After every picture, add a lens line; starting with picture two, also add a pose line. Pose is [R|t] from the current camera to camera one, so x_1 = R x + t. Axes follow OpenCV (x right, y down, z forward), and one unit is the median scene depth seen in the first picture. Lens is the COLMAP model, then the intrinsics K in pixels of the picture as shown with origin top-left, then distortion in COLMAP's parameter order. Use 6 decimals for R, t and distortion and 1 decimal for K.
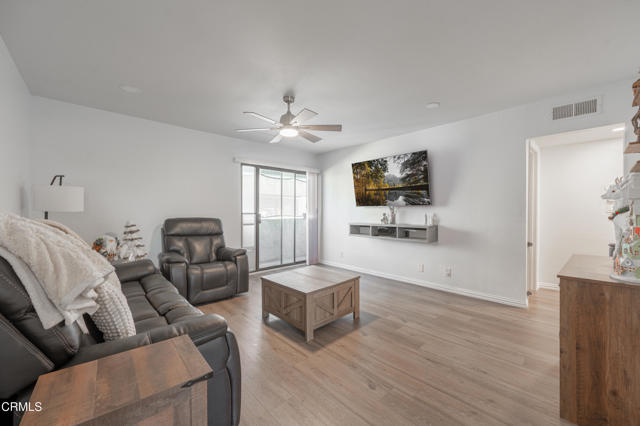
lens RADIAL K [[251.0, 0, 322.2], [0, 251.0, 213.2], [0, 0, 1]] dist [-0.001988, -0.000137]
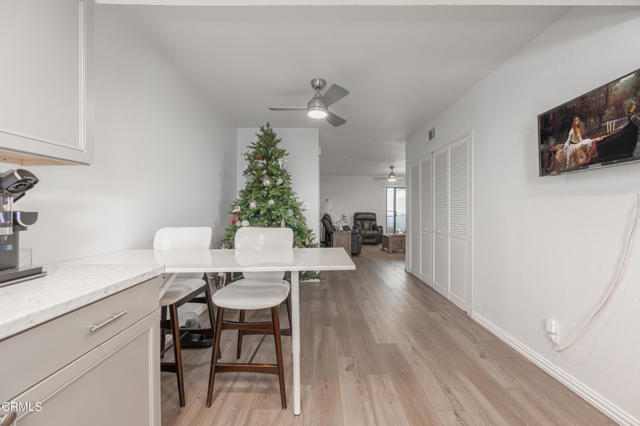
lens RADIAL K [[251.0, 0, 317.8], [0, 251.0, 210.3], [0, 0, 1]] dist [-0.001988, -0.000137]
pose [[0.721572, 0.001183, -0.692338, 0.884724], [-0.005969, 0.999972, -0.004513, 0.009733], [0.692314, 0.007389, 0.721559, -1.126356]]
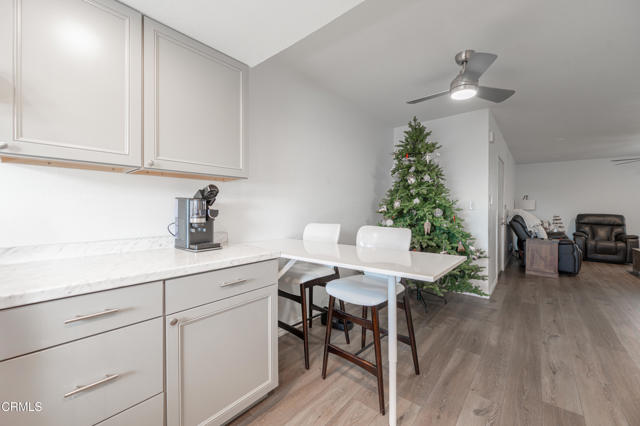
lens RADIAL K [[251.0, 0, 321.8], [0, 251.0, 211.0], [0, 0, 1]] dist [-0.001988, -0.000137]
pose [[0.108534, 0.007251, -0.994066, 0.944294], [-0.011472, 0.999916, 0.006041, 0.009450], [0.994027, 0.010748, 0.108608, -1.006759]]
